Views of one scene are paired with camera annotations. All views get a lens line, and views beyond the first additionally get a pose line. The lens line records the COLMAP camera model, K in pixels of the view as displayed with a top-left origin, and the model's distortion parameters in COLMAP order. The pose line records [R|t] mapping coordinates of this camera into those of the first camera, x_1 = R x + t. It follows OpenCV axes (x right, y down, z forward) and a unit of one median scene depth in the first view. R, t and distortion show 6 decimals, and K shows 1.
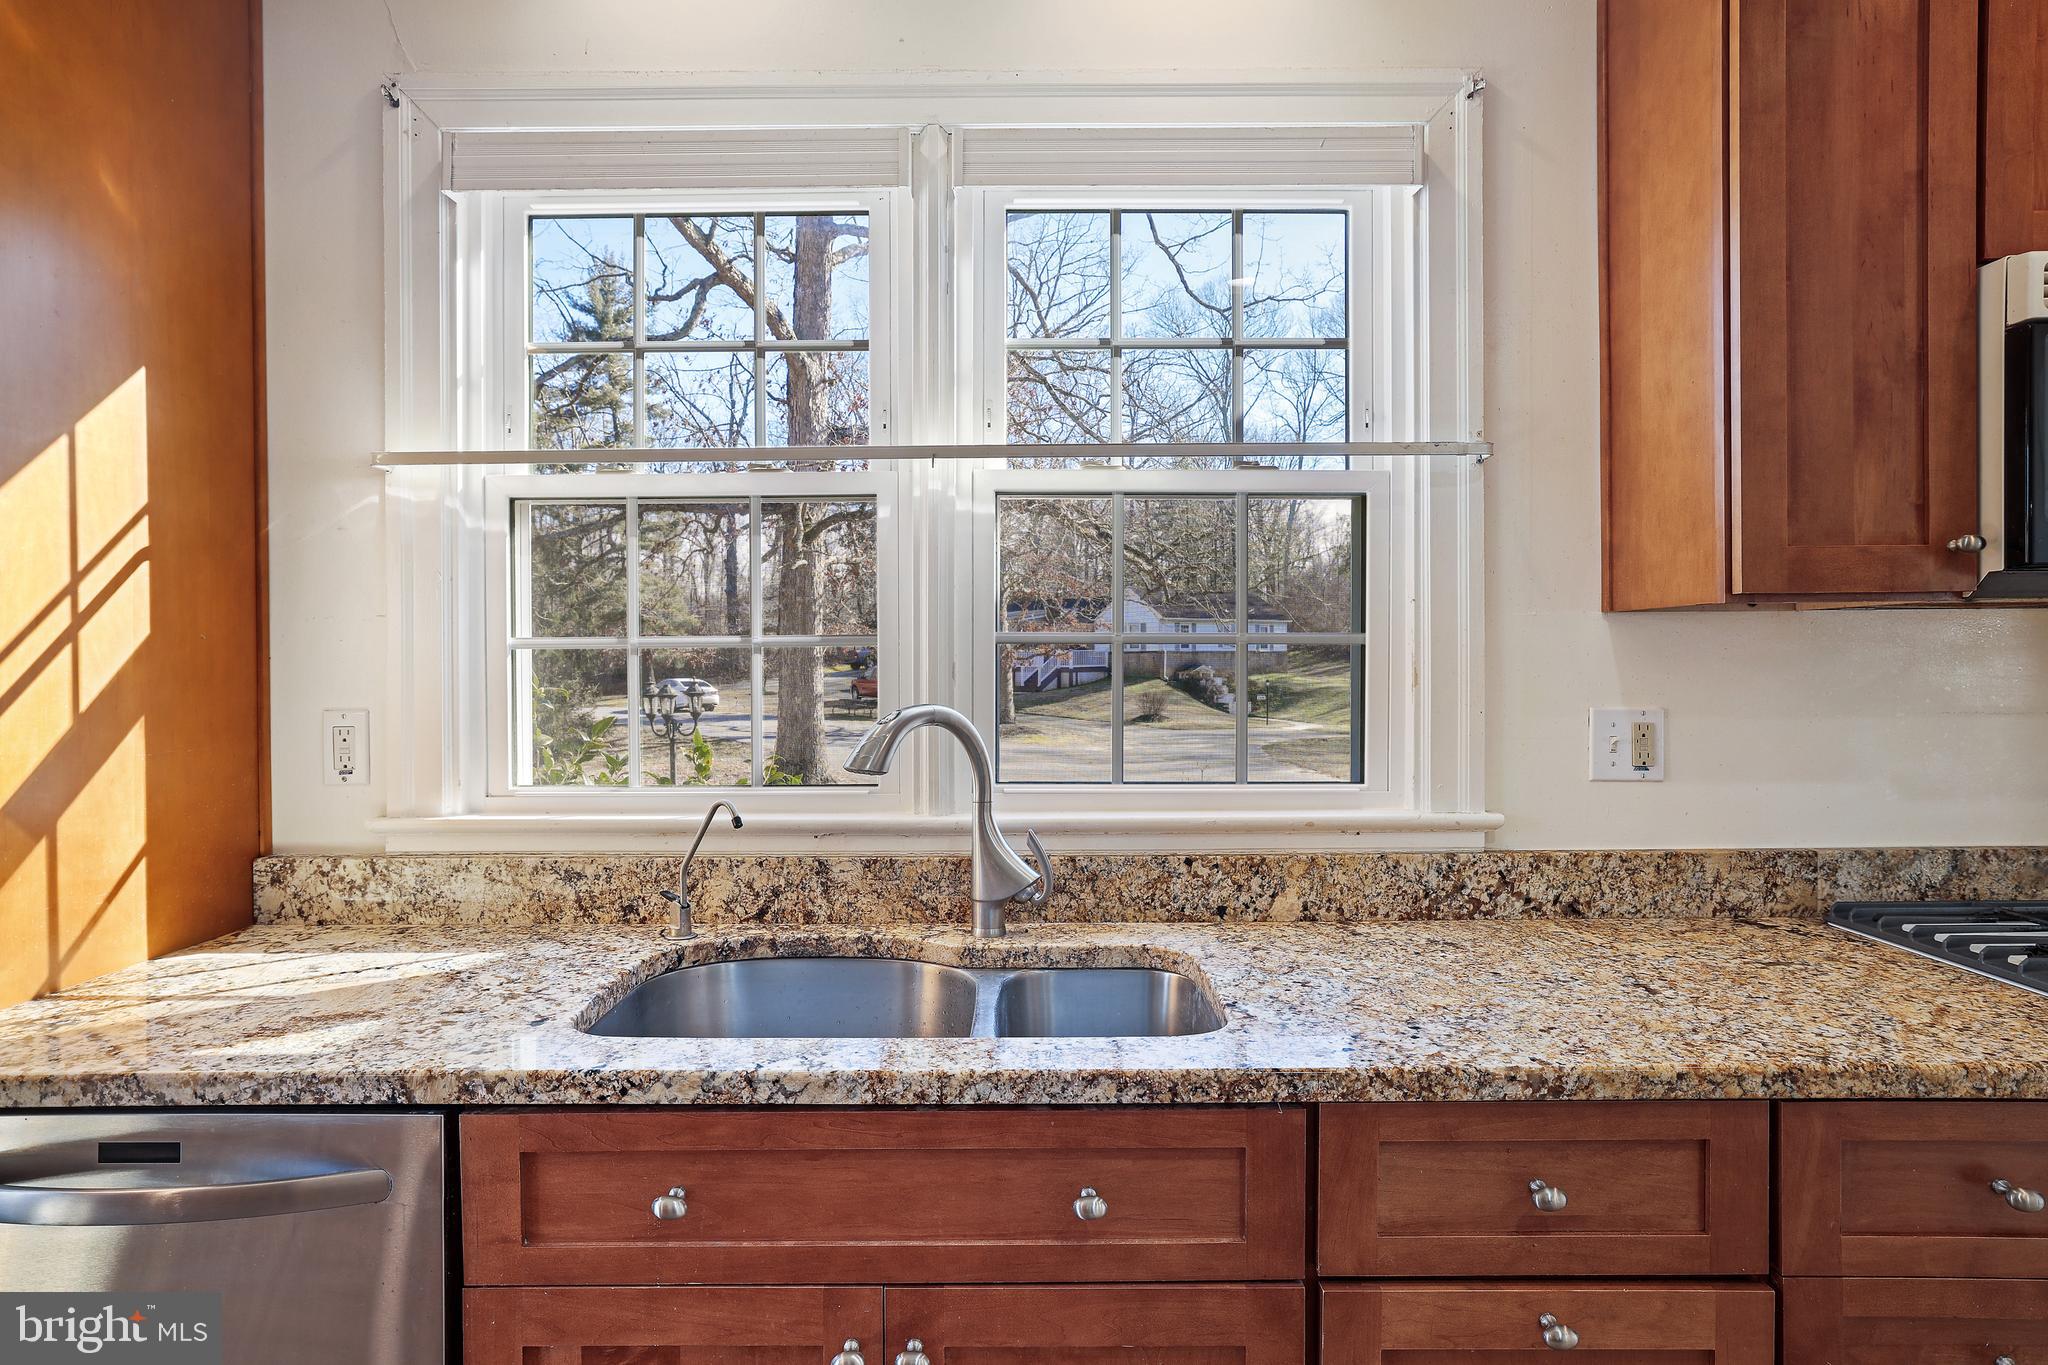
lens RADIAL K [[1148.2, 0, 1024.9], [0, 1148.2, 674.5], [0, 0, 1]] dist [-0.005664, 0.002138]
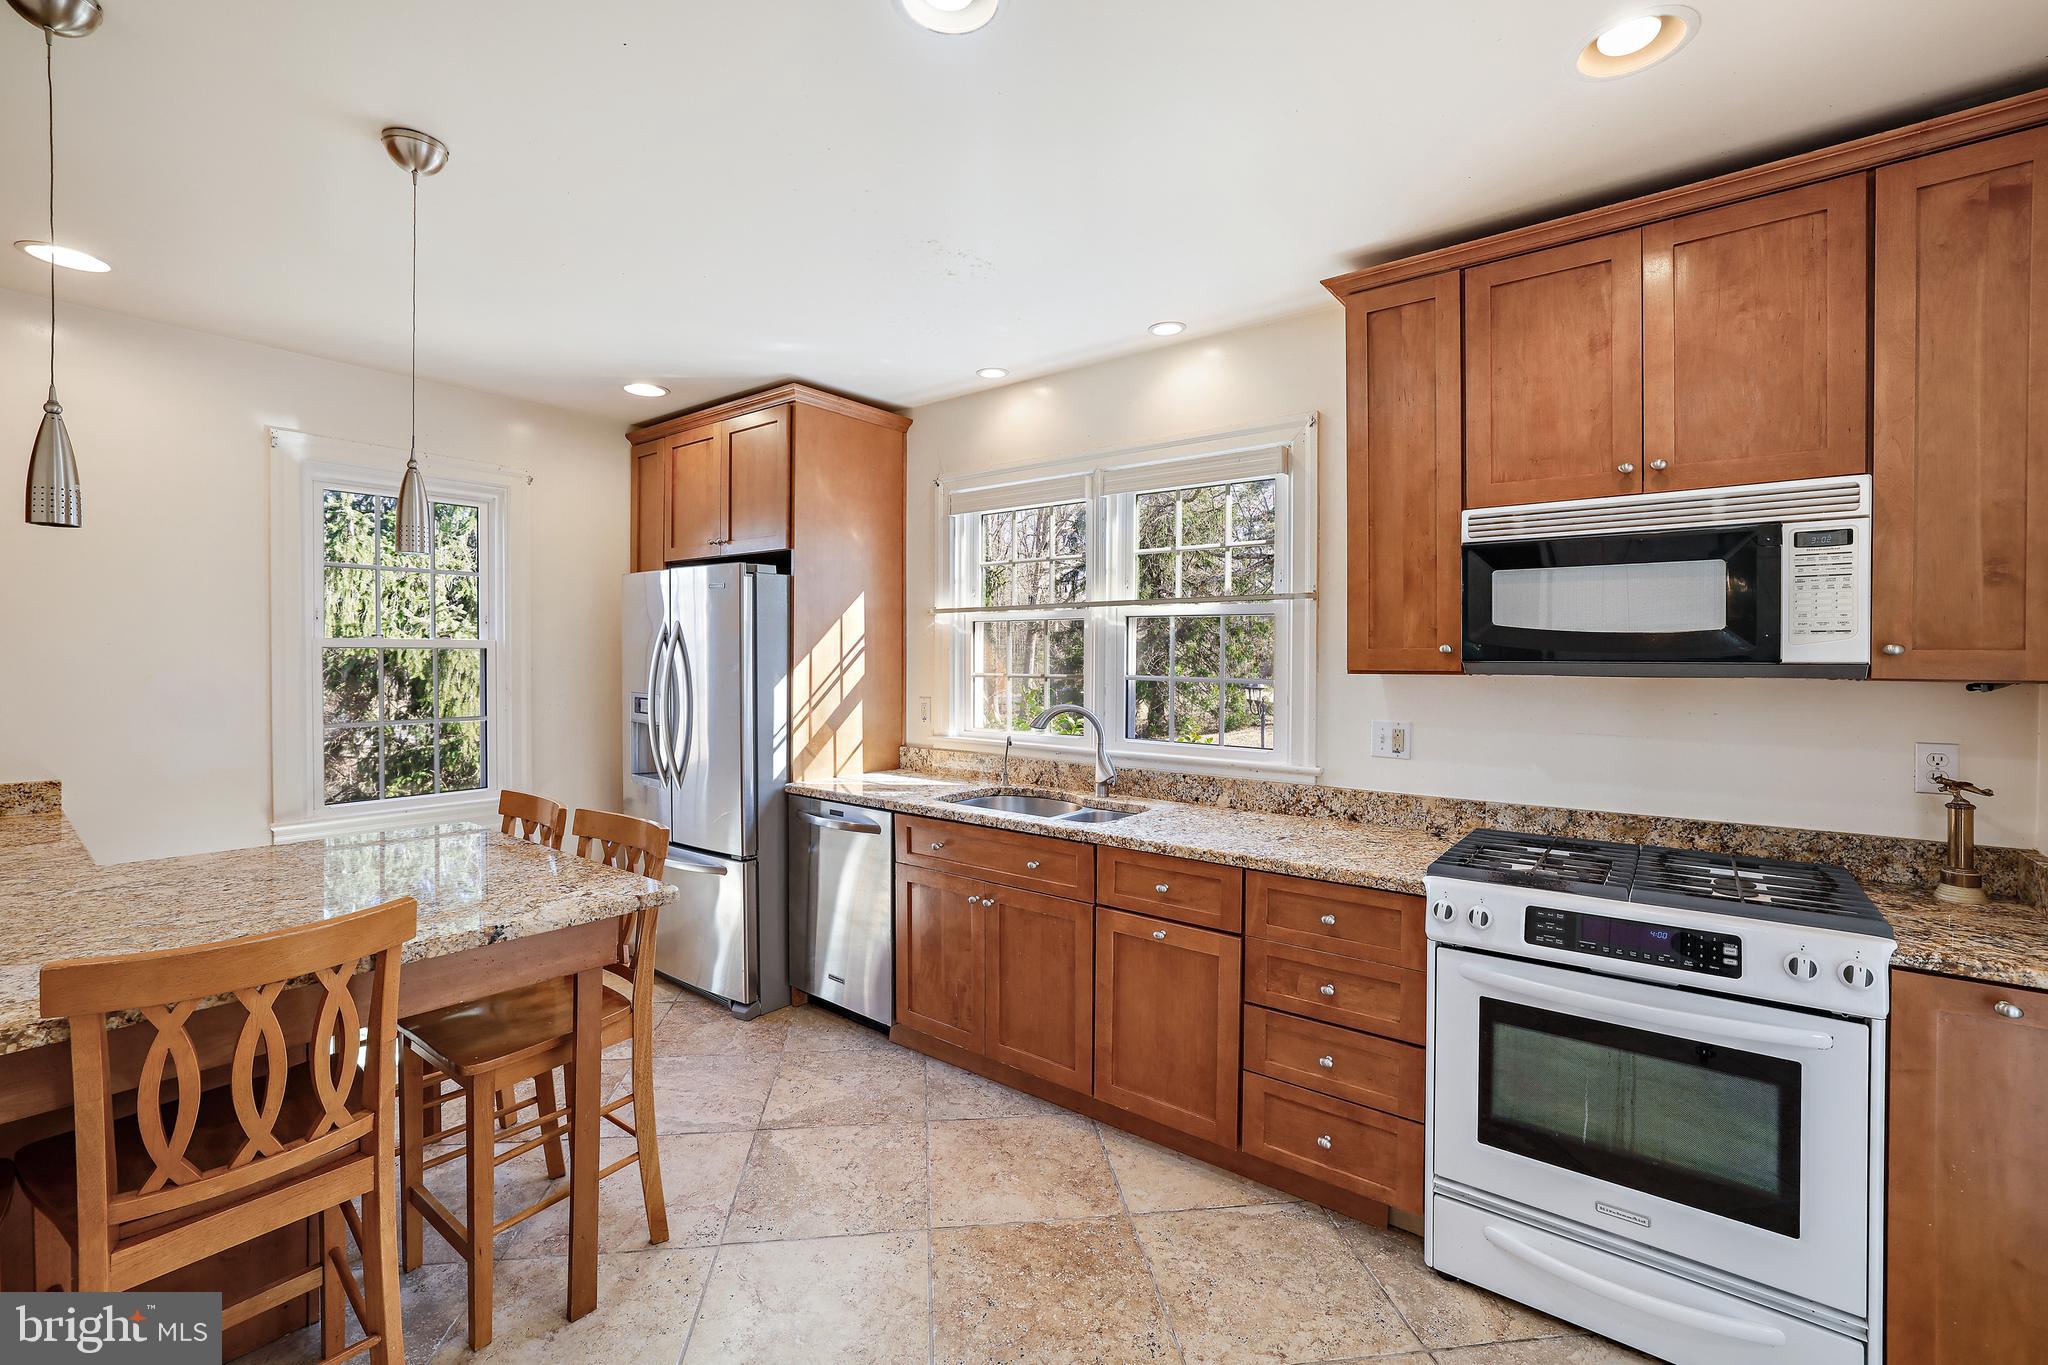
lens RADIAL K [[900.7, 0, 1023.3], [0, 900.7, 670.5], [0, 0, 1]] dist [0.002043, 0.000001]
pose [[0.780256, 0.018310, -0.625193, 1.026857], [-0.013345, 0.999831, 0.012627, -0.070253], [0.625318, -0.001509, 0.780368, -0.624000]]
